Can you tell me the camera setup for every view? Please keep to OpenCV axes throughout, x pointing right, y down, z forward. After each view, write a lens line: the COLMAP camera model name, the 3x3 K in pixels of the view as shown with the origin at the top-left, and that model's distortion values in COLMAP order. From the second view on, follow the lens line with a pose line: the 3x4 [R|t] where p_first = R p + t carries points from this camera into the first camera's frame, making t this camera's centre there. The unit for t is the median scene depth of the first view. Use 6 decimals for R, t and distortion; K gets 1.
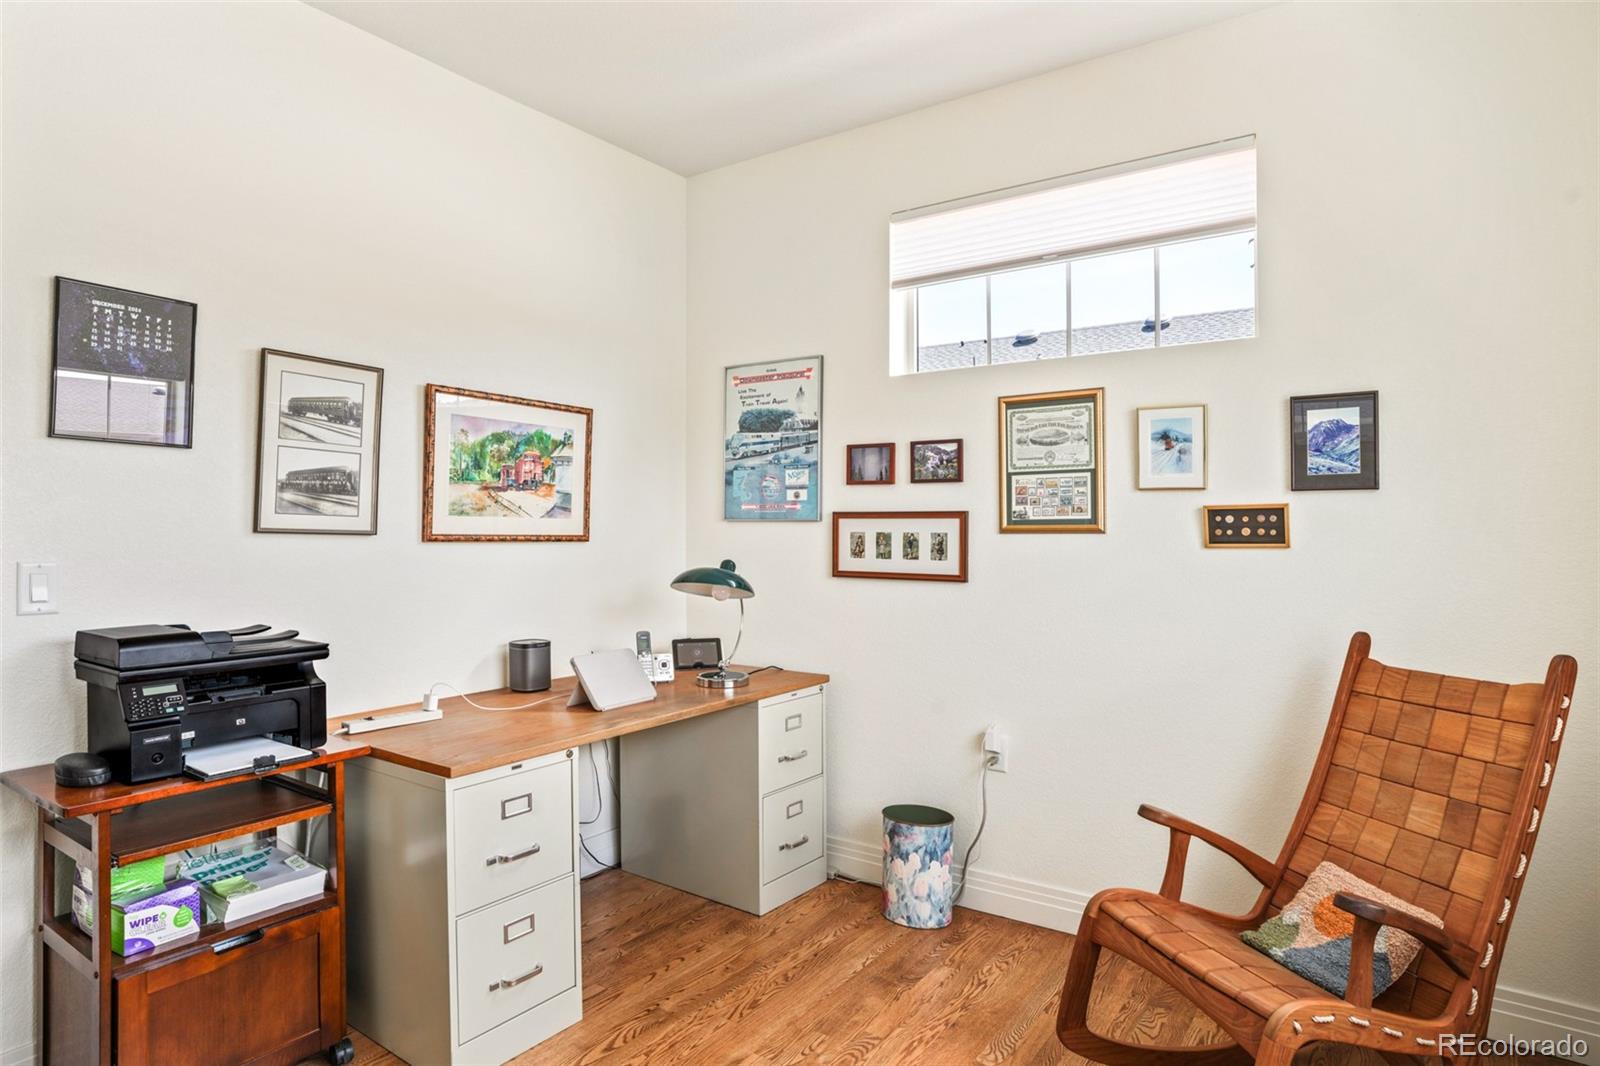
lens RADIAL K [[920.5, 0, 800.0], [0, 920.5, 533.0], [0, 0, 1]] dist [-0.025063, 0.000185]
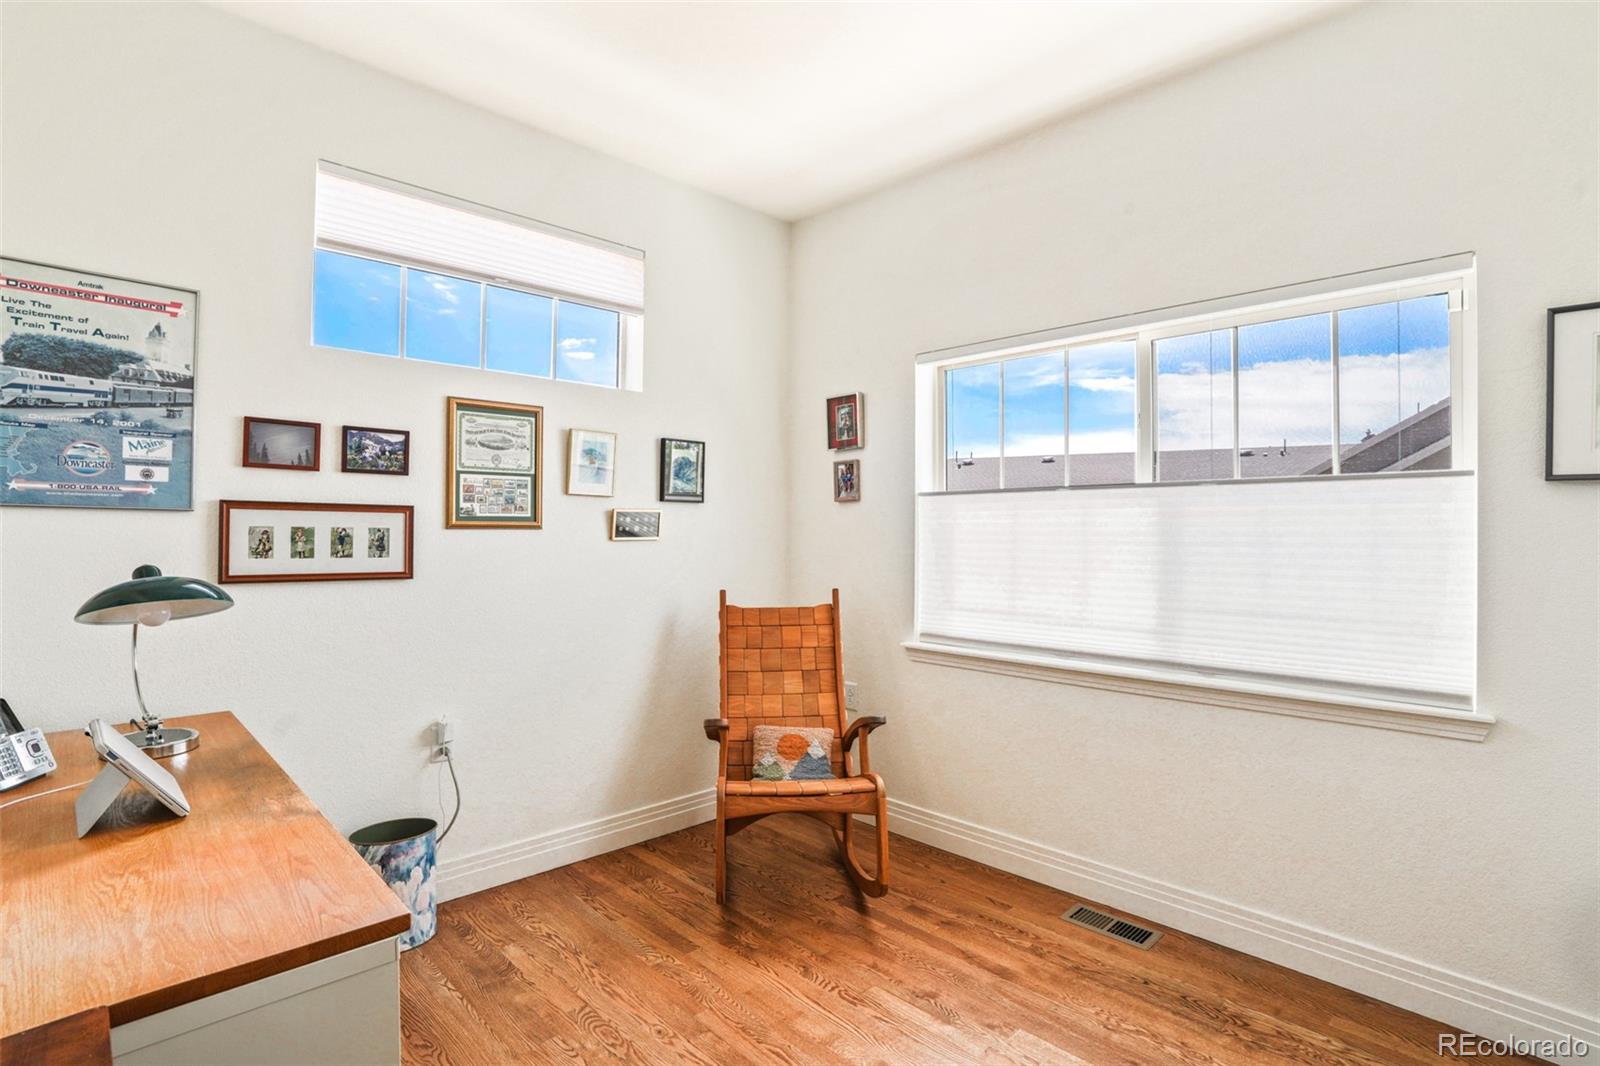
lens RADIAL K [[814.0, 0, 791.8], [0, 814.0, 523.6], [0, 0, 1]] dist [-0.032391, 0.000893]
pose [[0.169513, 0.006085, 0.985509, -0.589351], [-0.007441, 0.999960, -0.004895, -0.003651], [-0.985500, -0.006504, 0.169551, 0.450479]]
